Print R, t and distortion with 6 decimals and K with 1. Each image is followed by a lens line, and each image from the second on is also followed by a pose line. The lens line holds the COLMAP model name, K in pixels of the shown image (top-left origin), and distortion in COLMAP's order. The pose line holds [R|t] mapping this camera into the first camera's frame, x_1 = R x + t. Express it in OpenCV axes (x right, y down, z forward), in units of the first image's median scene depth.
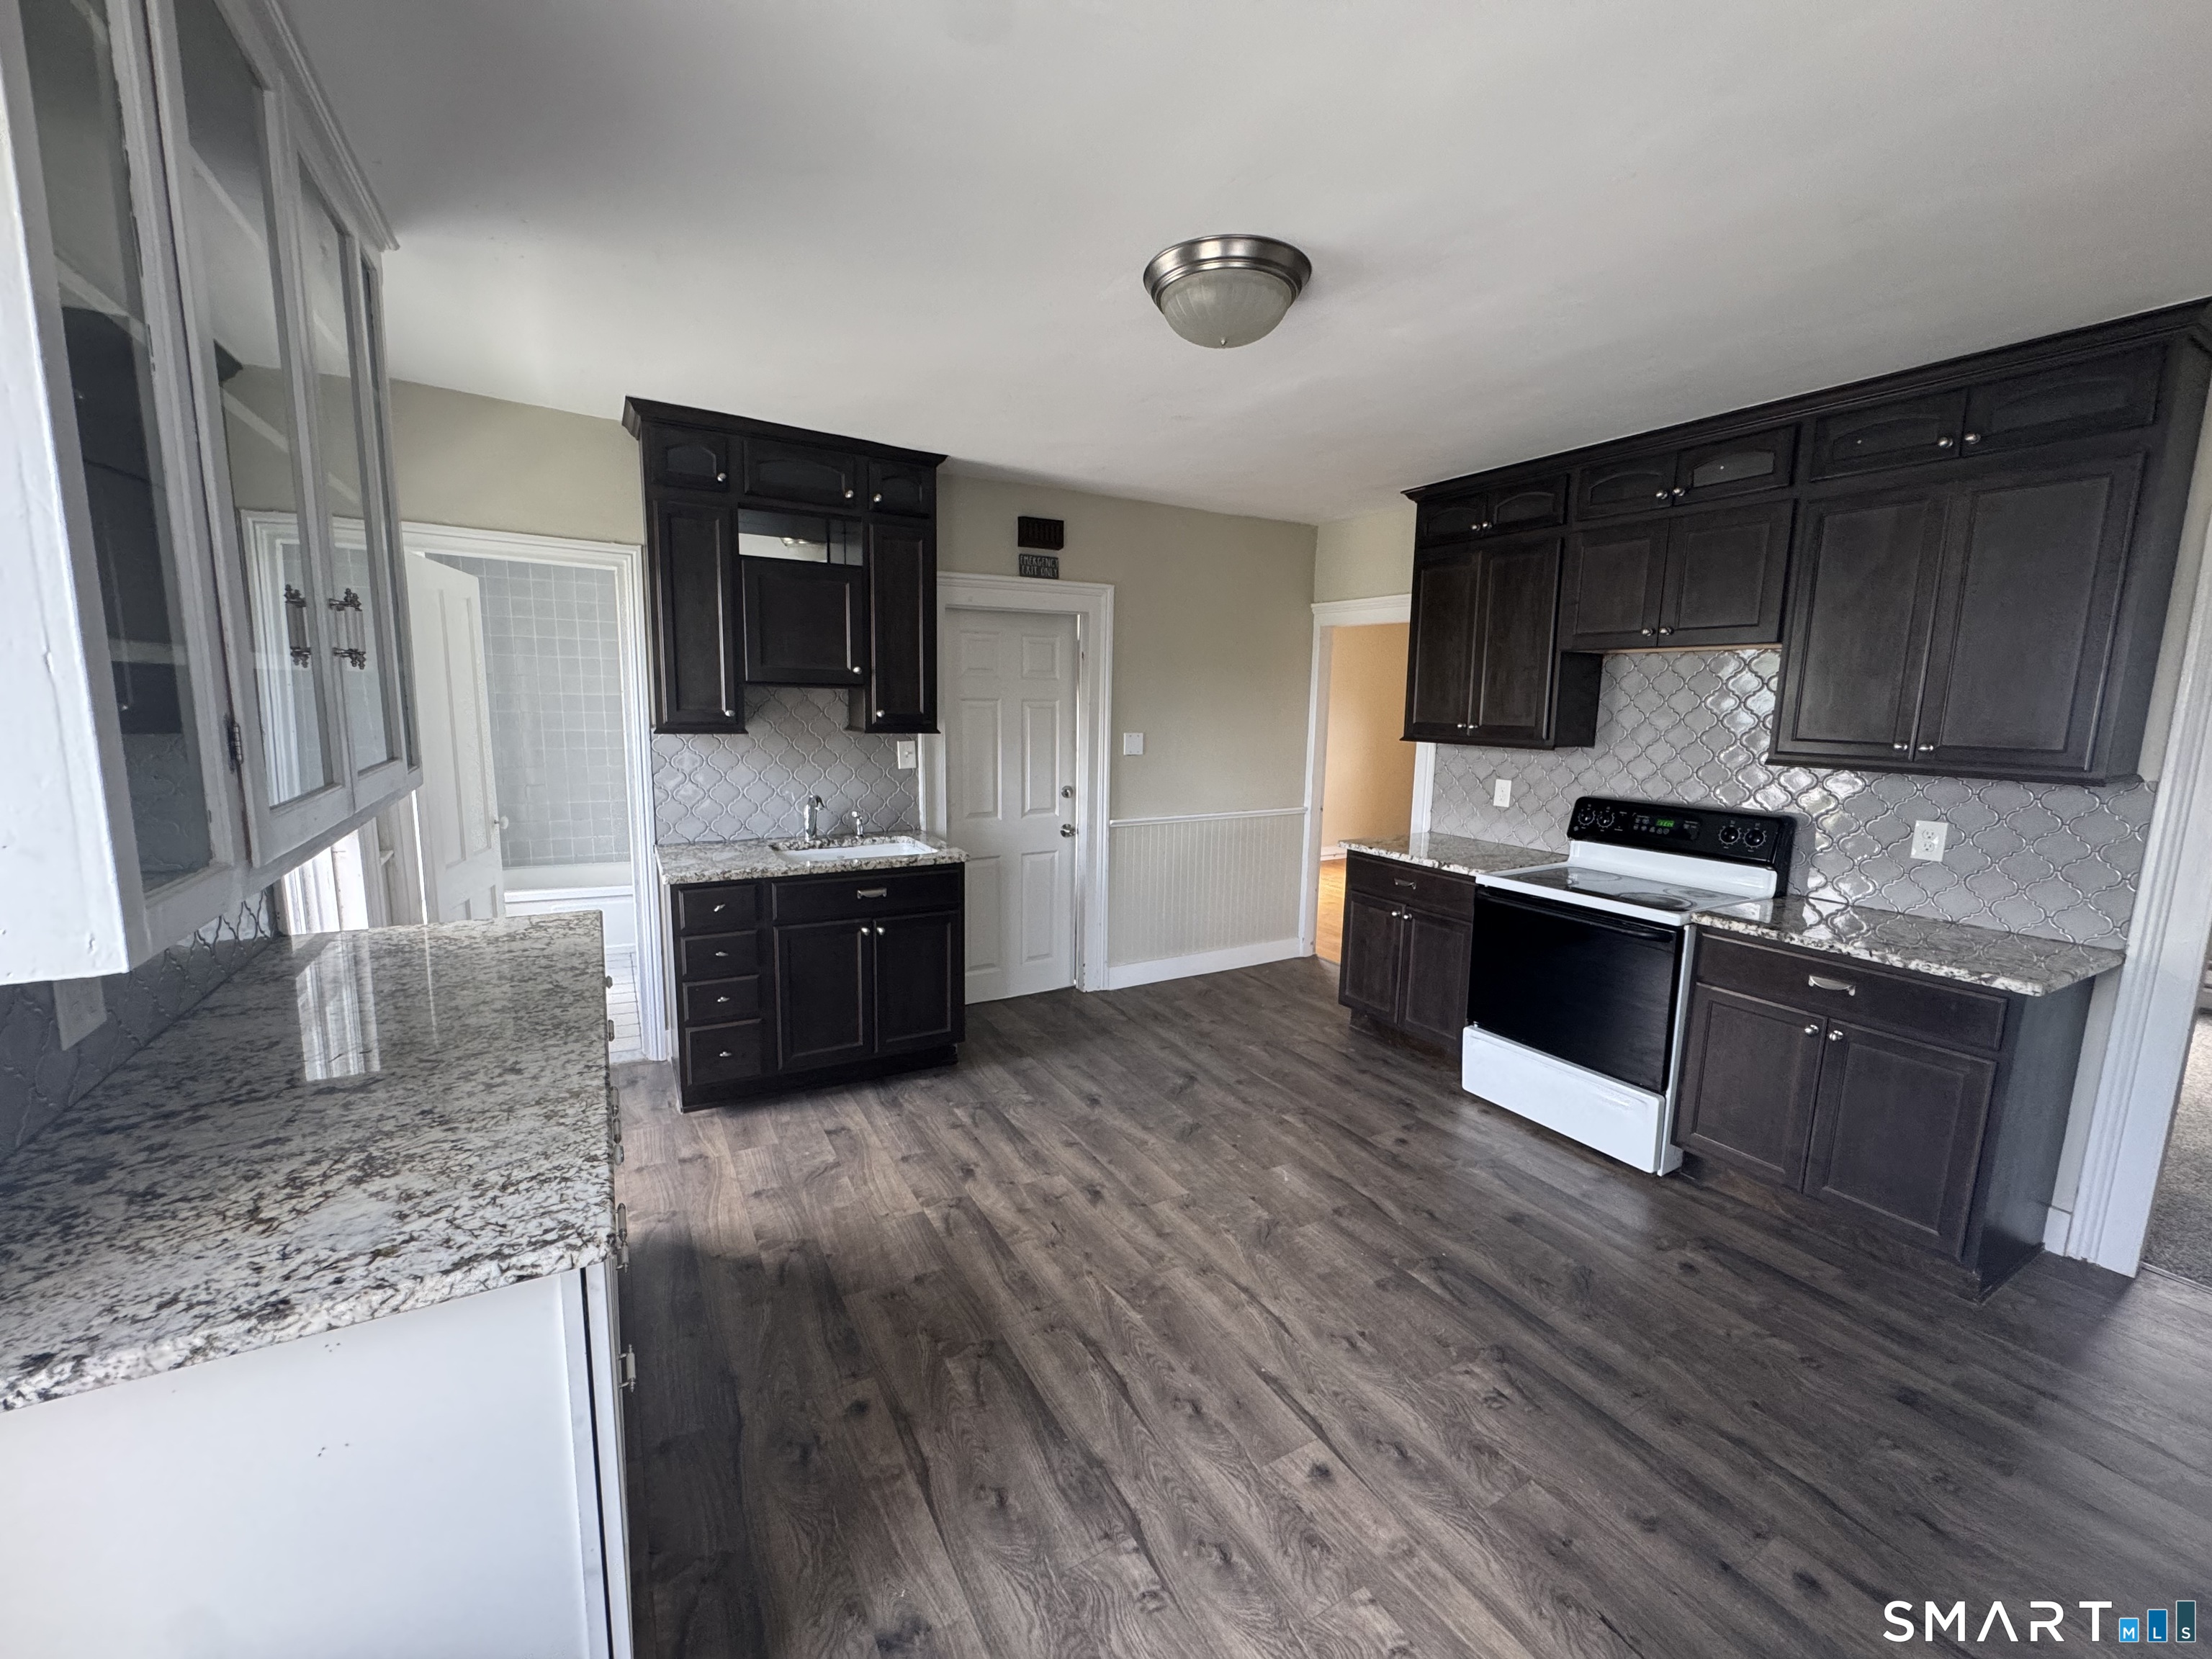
lens RADIAL K [[886.2, 0, 1105.1], [0, 886.2, 830.0], [0, 0, 1]] dist [-0.001311, -0.000299]
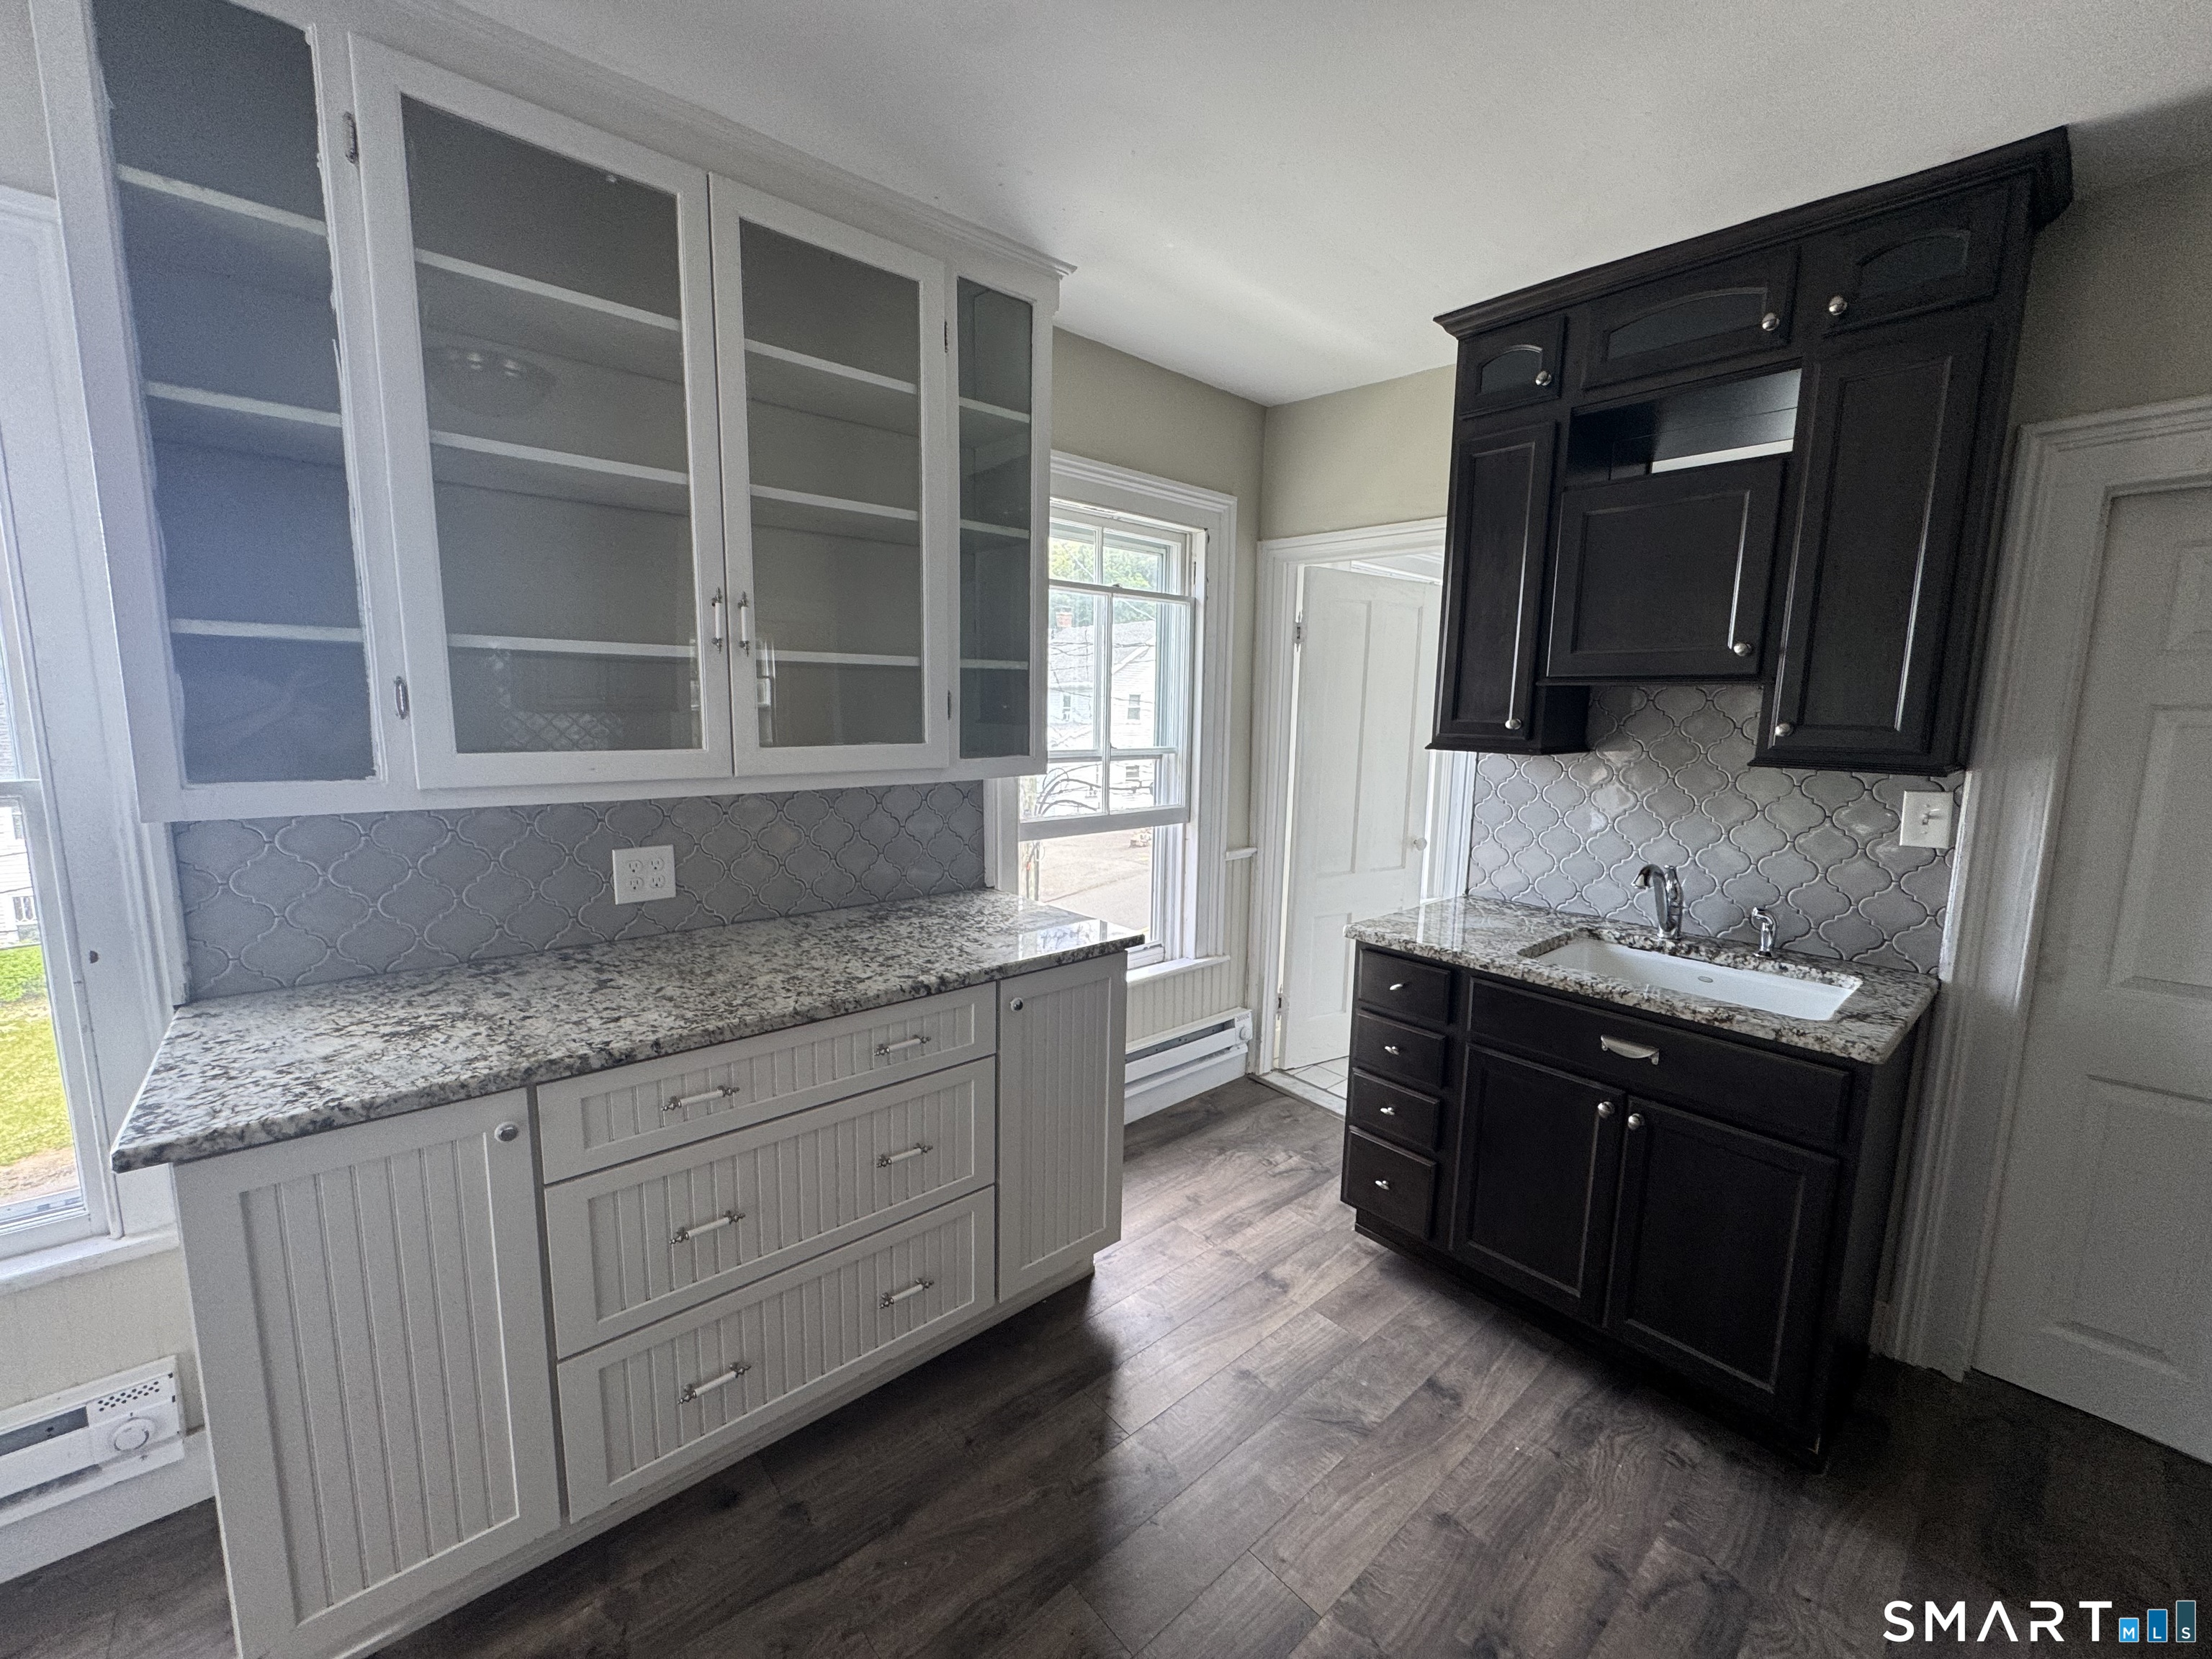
lens RADIAL K [[886.2, 0, 1105.1], [0, 886.2, 830.0], [0, 0, 1]] dist [-0.001311, -0.000299]
pose [[0.199246, 0.117652, -0.972861, 0.210504], [-0.159703, 0.983393, 0.086218, -0.063616], [0.966848, 0.138191, 0.214727, 0.595612]]
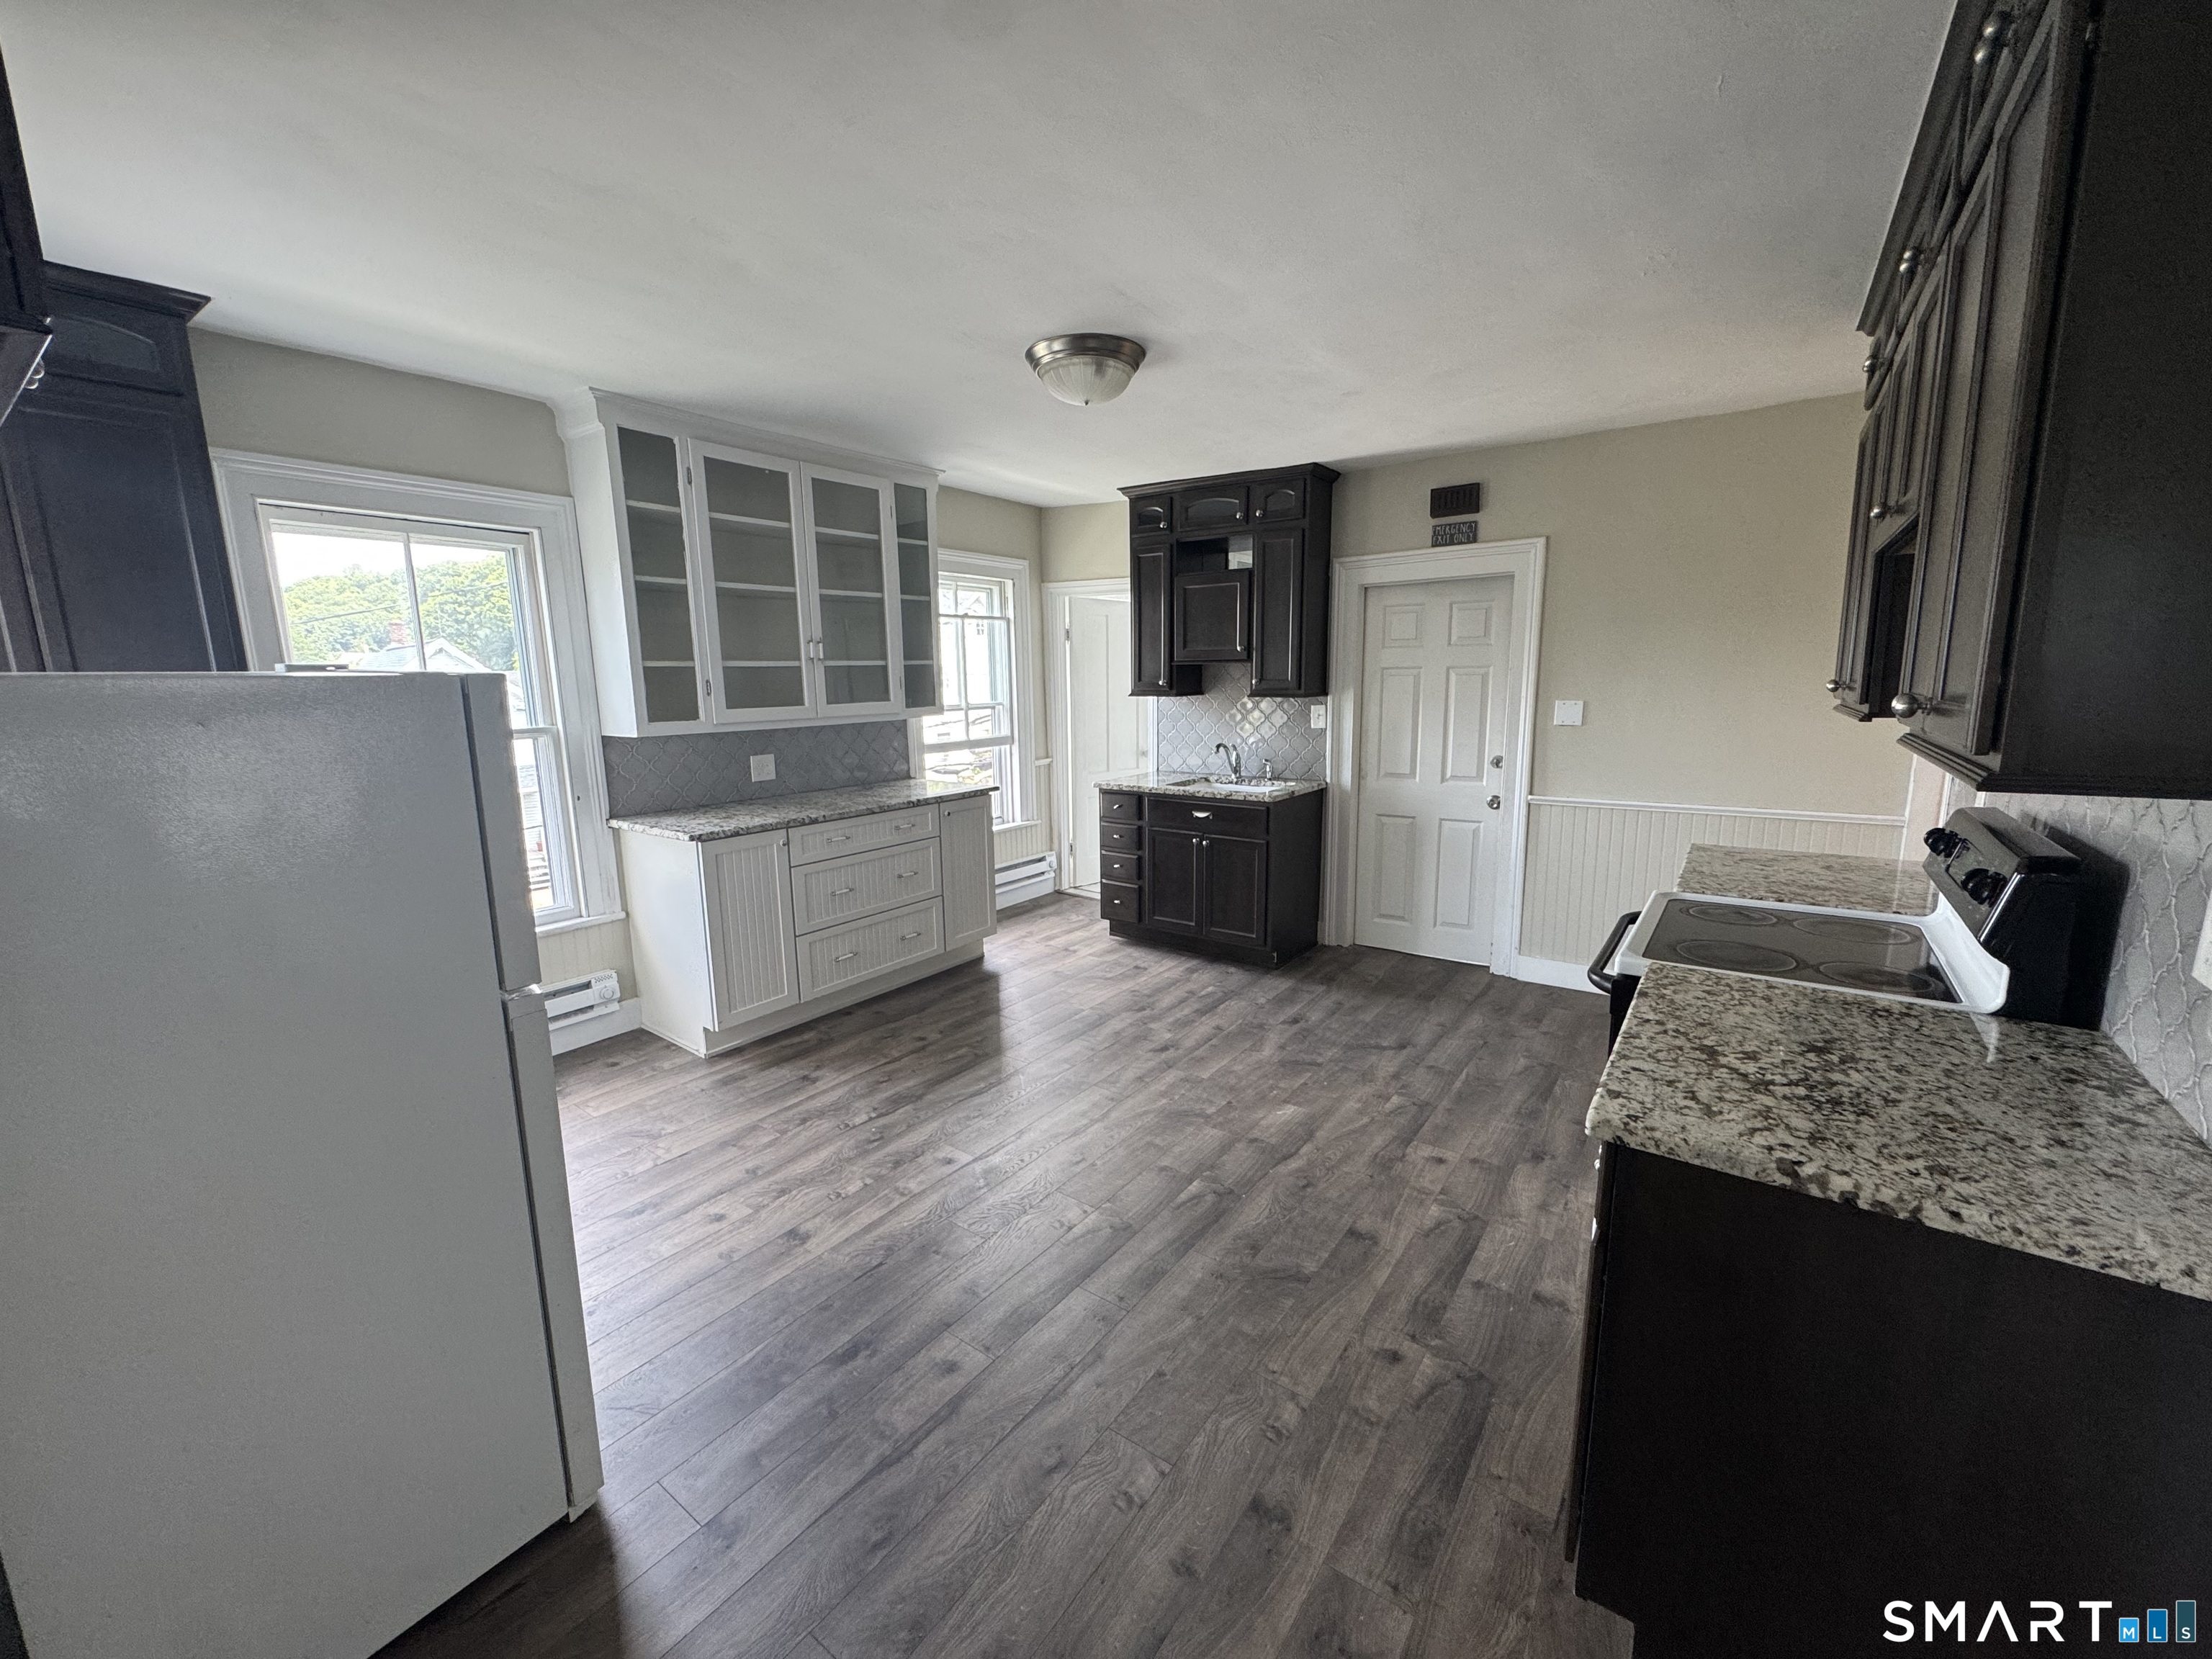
lens RADIAL K [[886.2, 0, 1105.1], [0, 886.2, 830.0], [0, 0, 1]] dist [-0.001311, -0.000299]
pose [[0.408864, 0.132641, -0.902905, 0.982750], [-0.114618, 0.989010, 0.093387, -0.015938], [0.905369, 0.065306, 0.419574, 0.324965]]
